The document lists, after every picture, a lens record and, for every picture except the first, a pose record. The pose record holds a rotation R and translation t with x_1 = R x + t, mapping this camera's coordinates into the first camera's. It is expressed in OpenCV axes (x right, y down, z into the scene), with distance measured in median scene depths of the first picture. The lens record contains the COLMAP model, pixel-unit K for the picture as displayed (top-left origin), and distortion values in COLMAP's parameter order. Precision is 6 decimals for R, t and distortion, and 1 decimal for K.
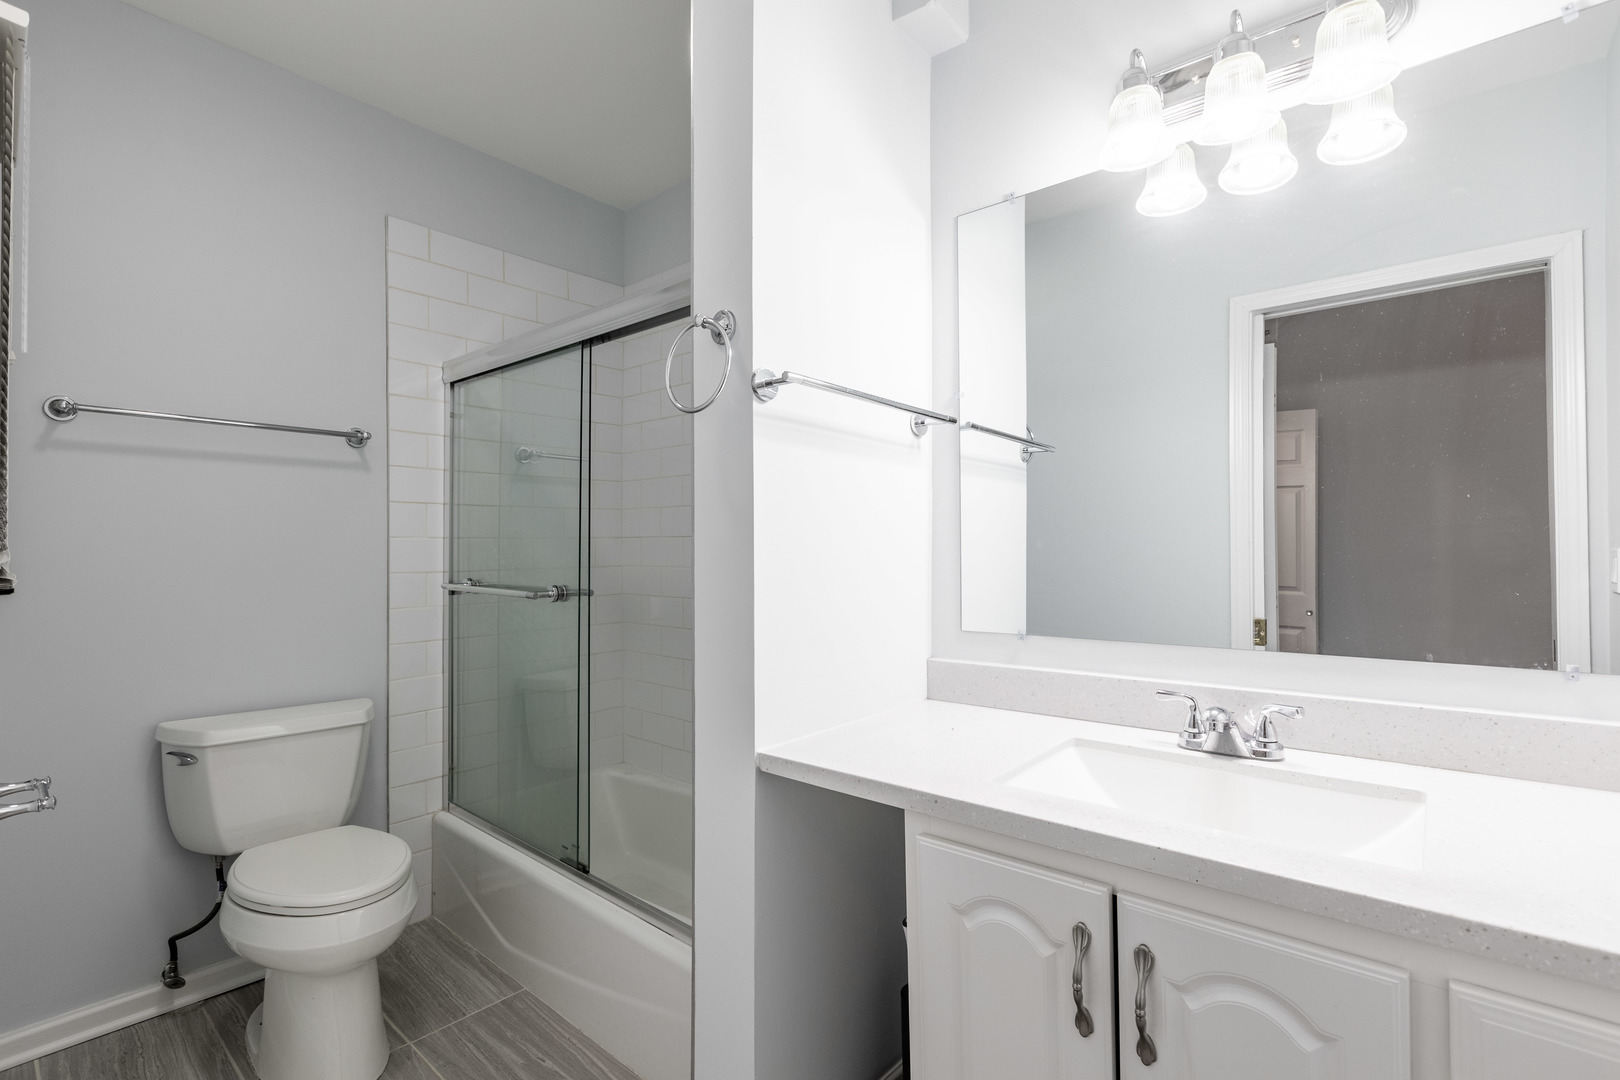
lens RADIAL K [[751.6, 0, 805.9], [0, 751.6, 544.3], [0, 0, 1]] dist [-0.004725, -0.000408]
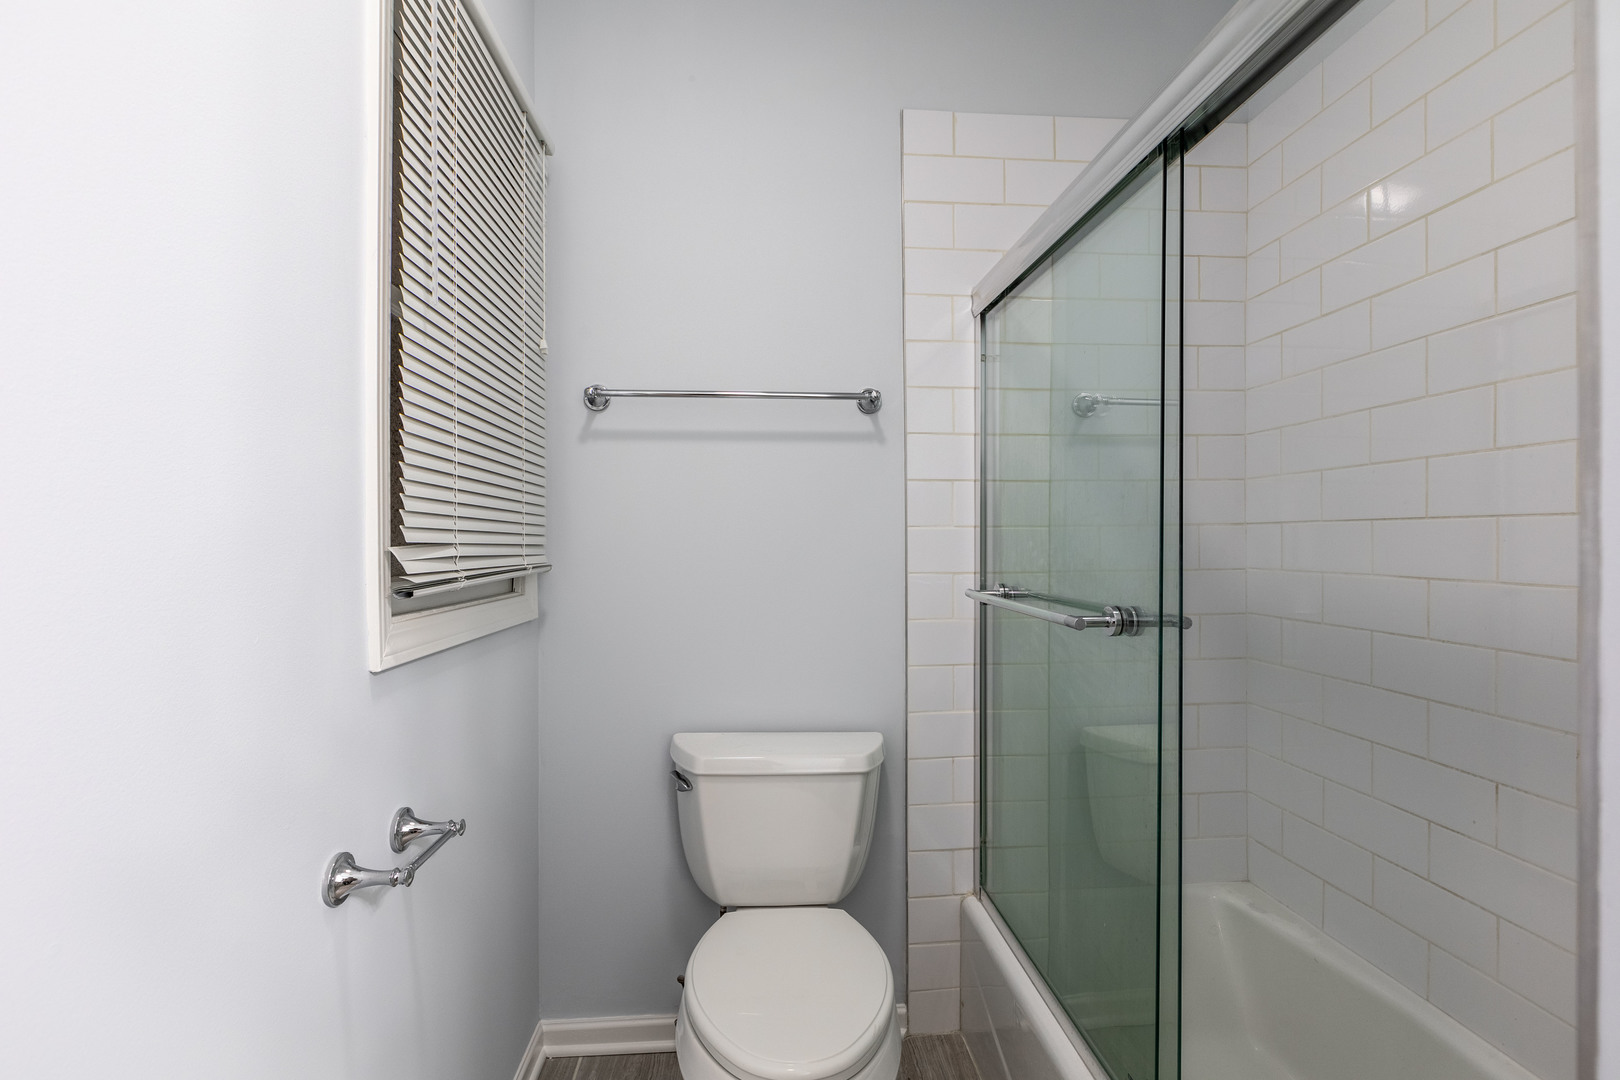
lens RADIAL K [[751.6, 0, 805.9], [0, 751.6, 544.3], [0, 0, 1]] dist [-0.004725, -0.000408]
pose [[0.722243, 0.000953, -0.691638, -0.094736], [0.005815, 0.999955, 0.007451, 0.002493], [0.691614, -0.009403, 0.722206, 0.365578]]
